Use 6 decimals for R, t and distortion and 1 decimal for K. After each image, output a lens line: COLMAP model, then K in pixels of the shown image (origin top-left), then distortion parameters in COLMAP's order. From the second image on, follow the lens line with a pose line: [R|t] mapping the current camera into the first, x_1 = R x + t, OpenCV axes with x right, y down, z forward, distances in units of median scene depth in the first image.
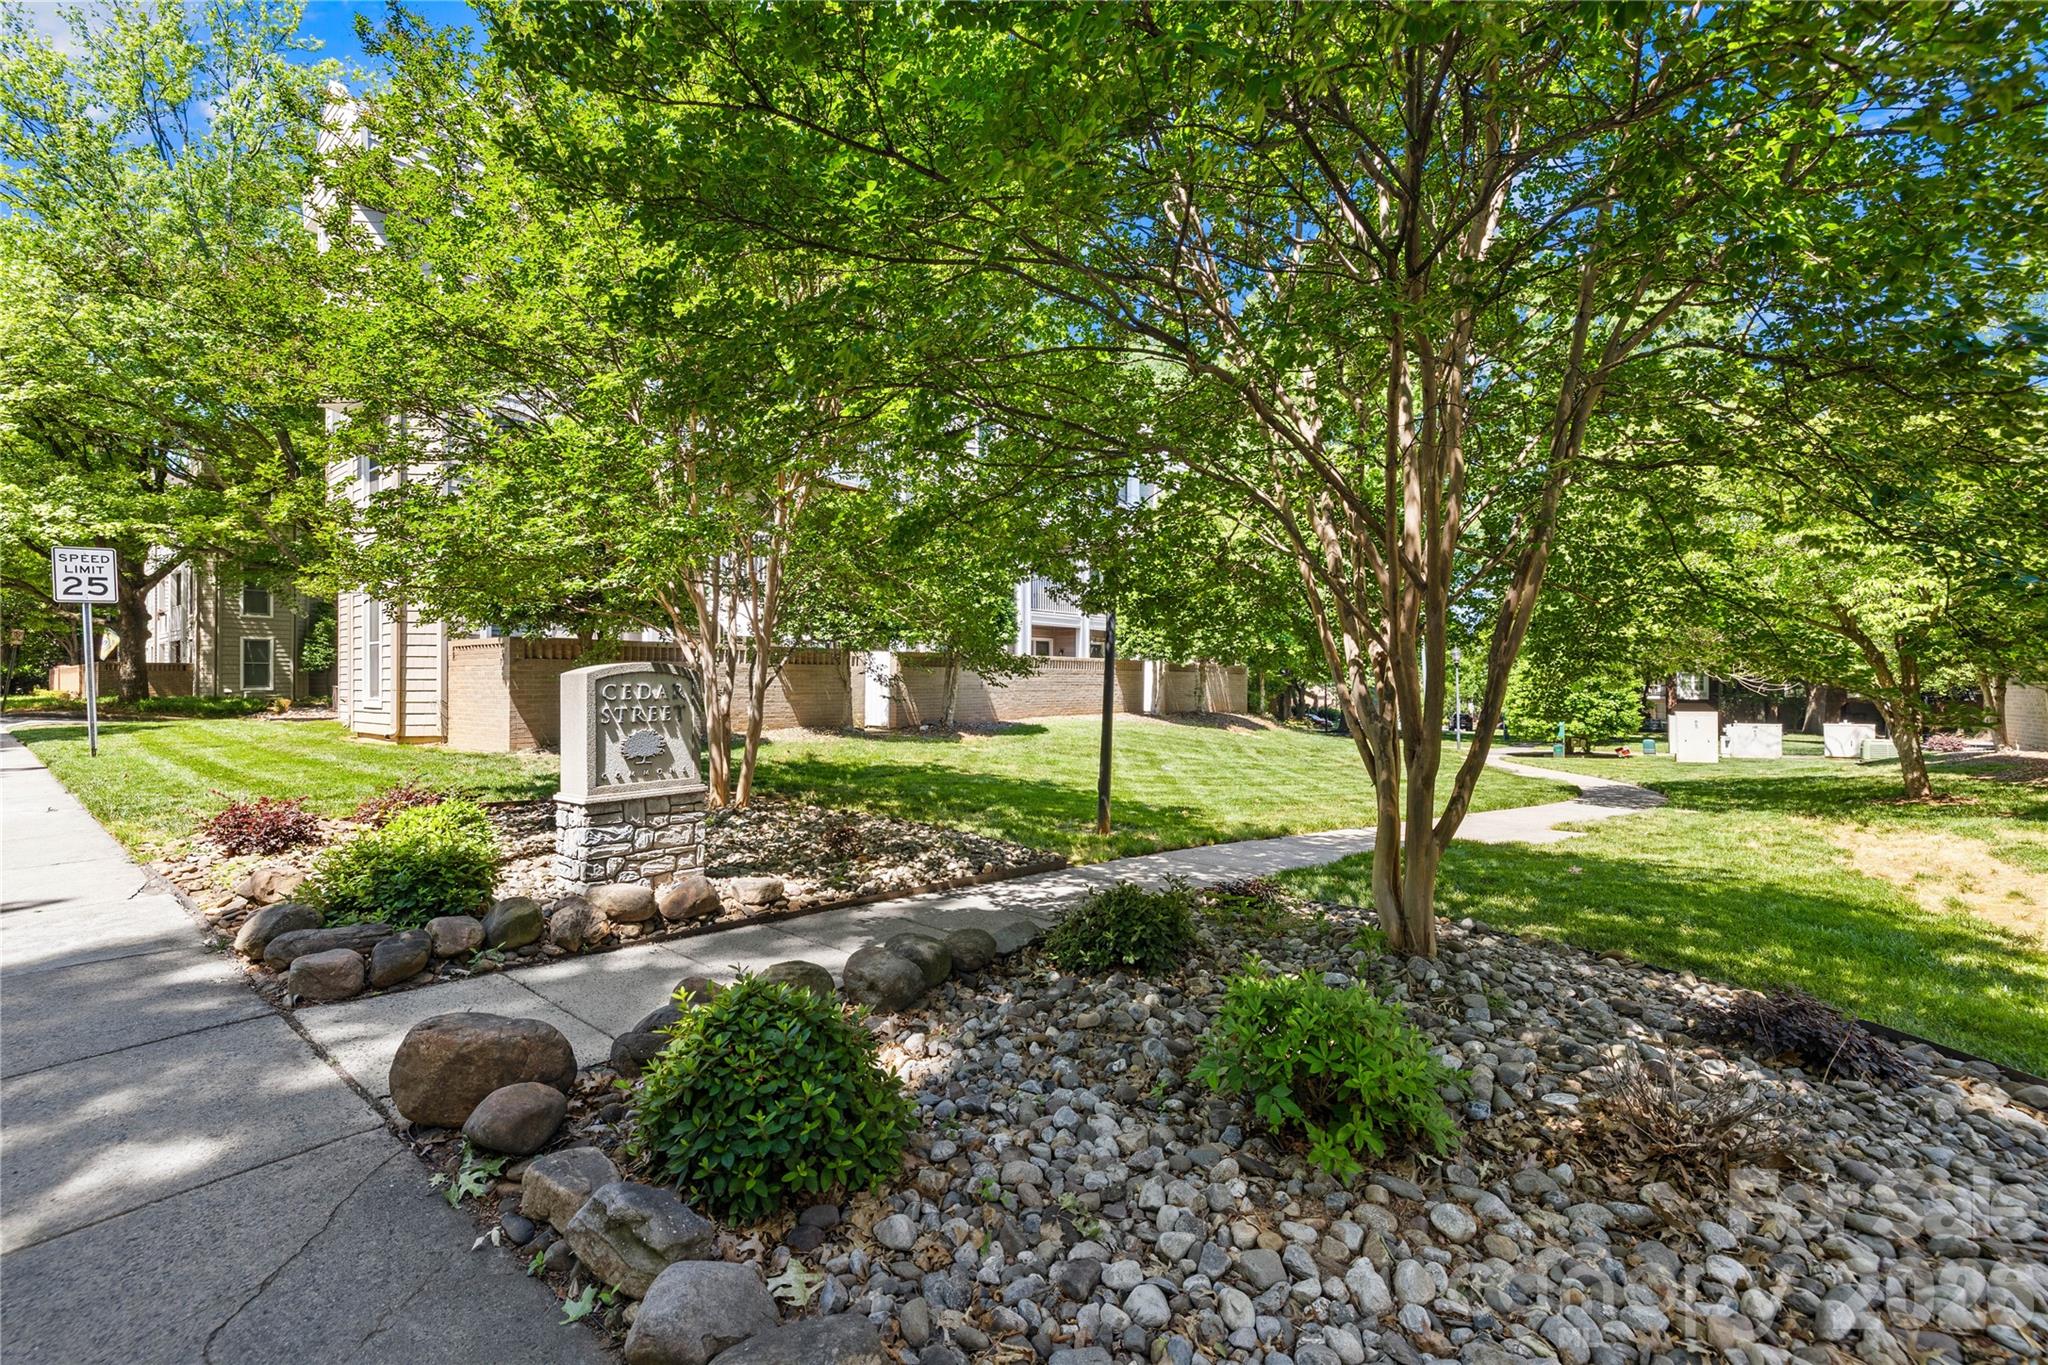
lens RADIAL K [[865.6, 0, 1008.4], [0, 865.6, 666.1], [0, 0, 1]] dist [0.000256, 0.000045]
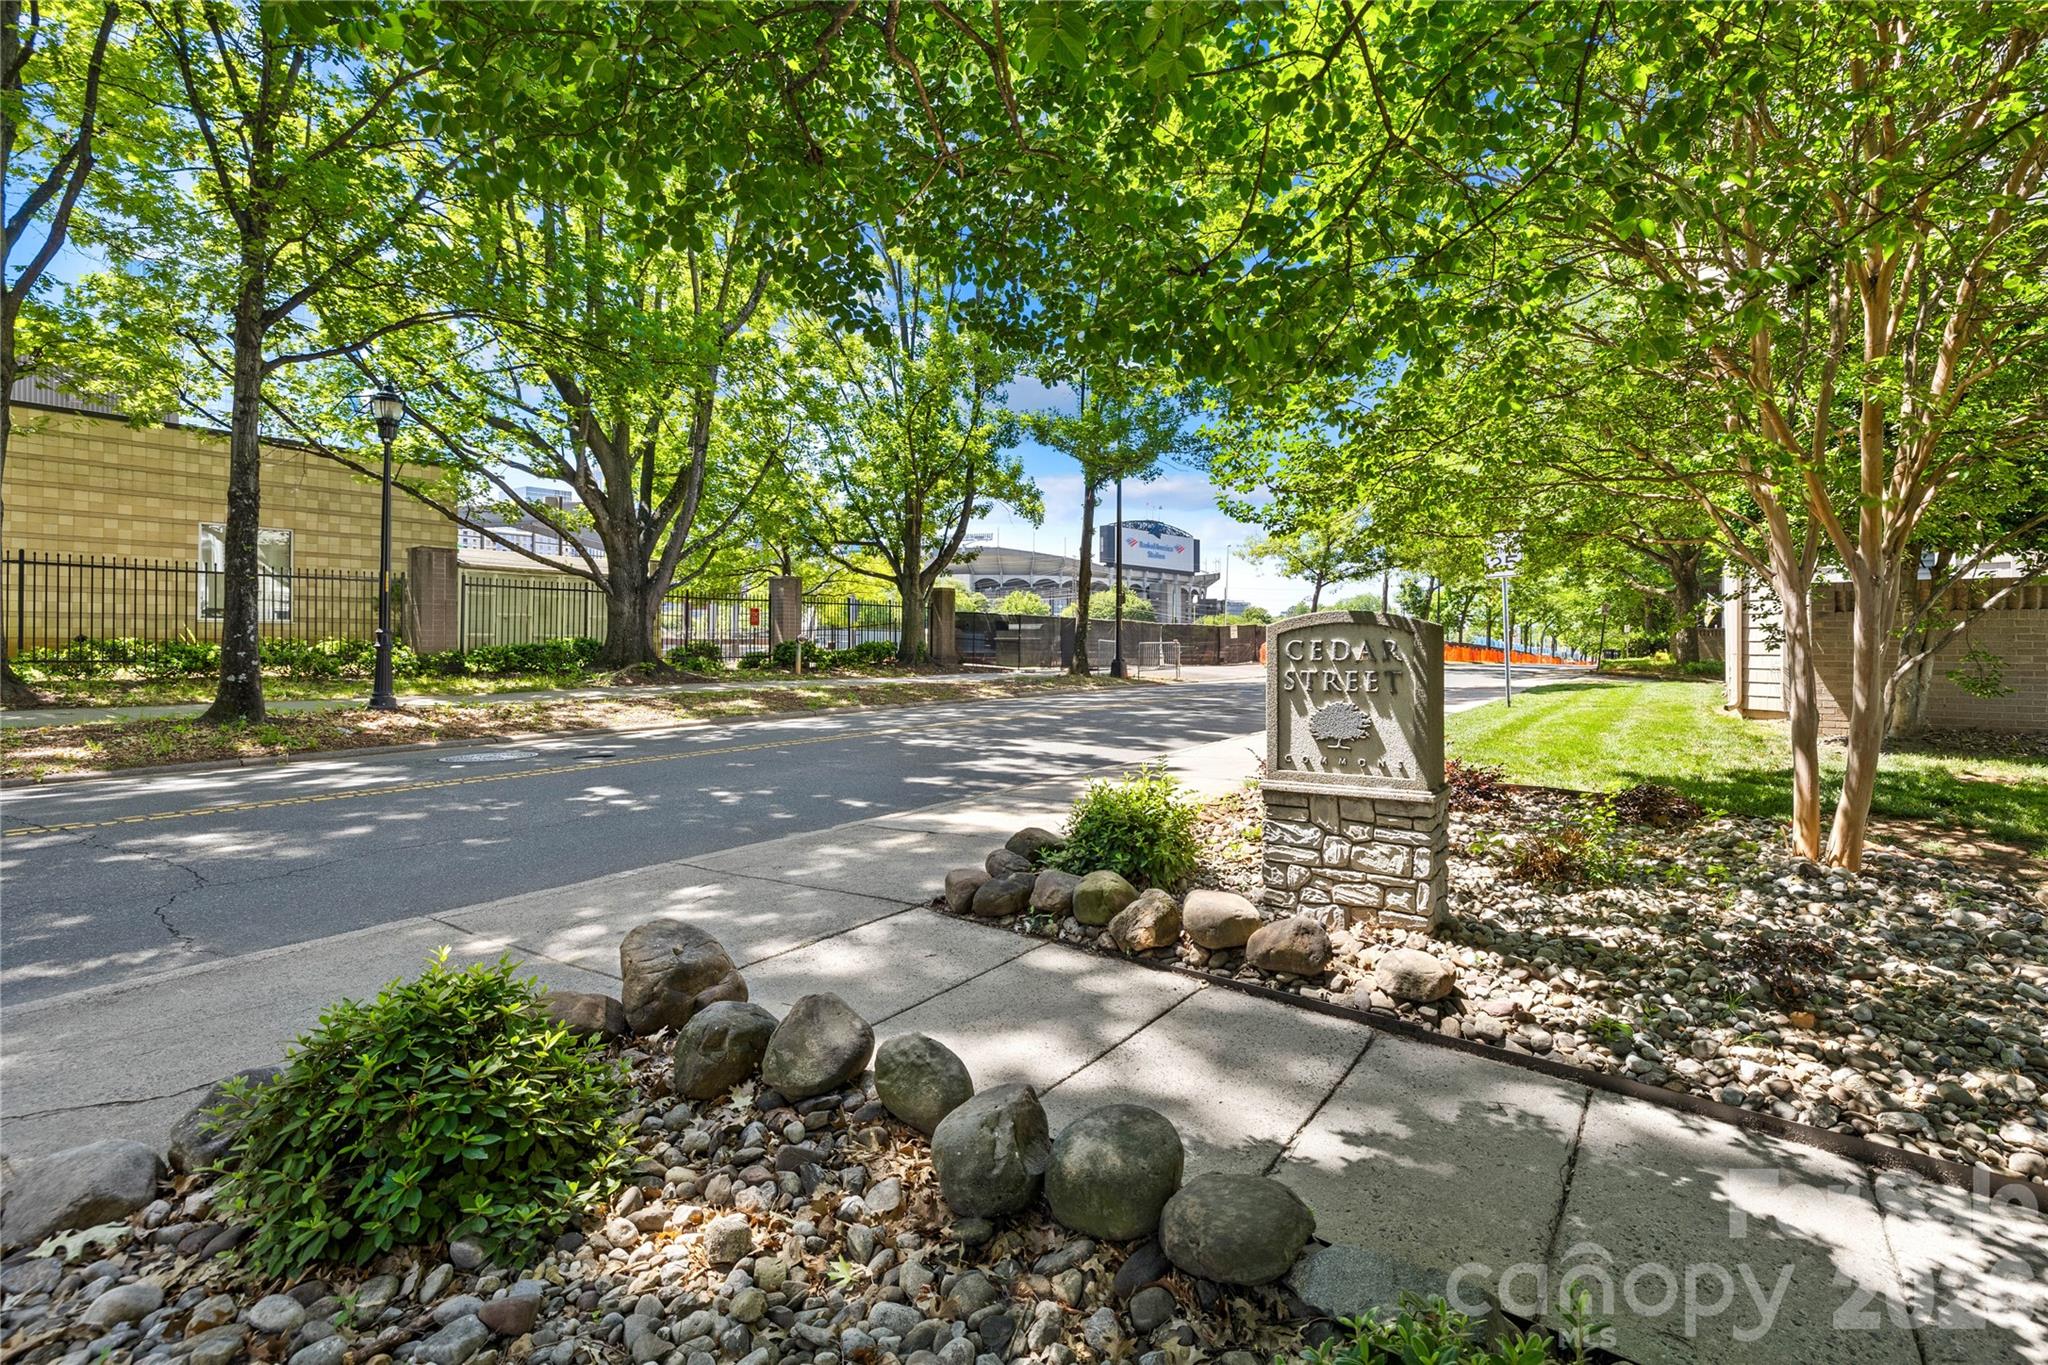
lens RADIAL K [[913.6, 0, 1023.4], [0, 913.6, 642.0], [0, 0, 1]] dist [-0.000314, -0.000046]
pose [[0.147591, -0.003254, -0.989043, 0.301672], [0.015969, 0.999872, -0.000906, 0.019249], [0.988920, -0.015660, 0.147624, 0.625136]]
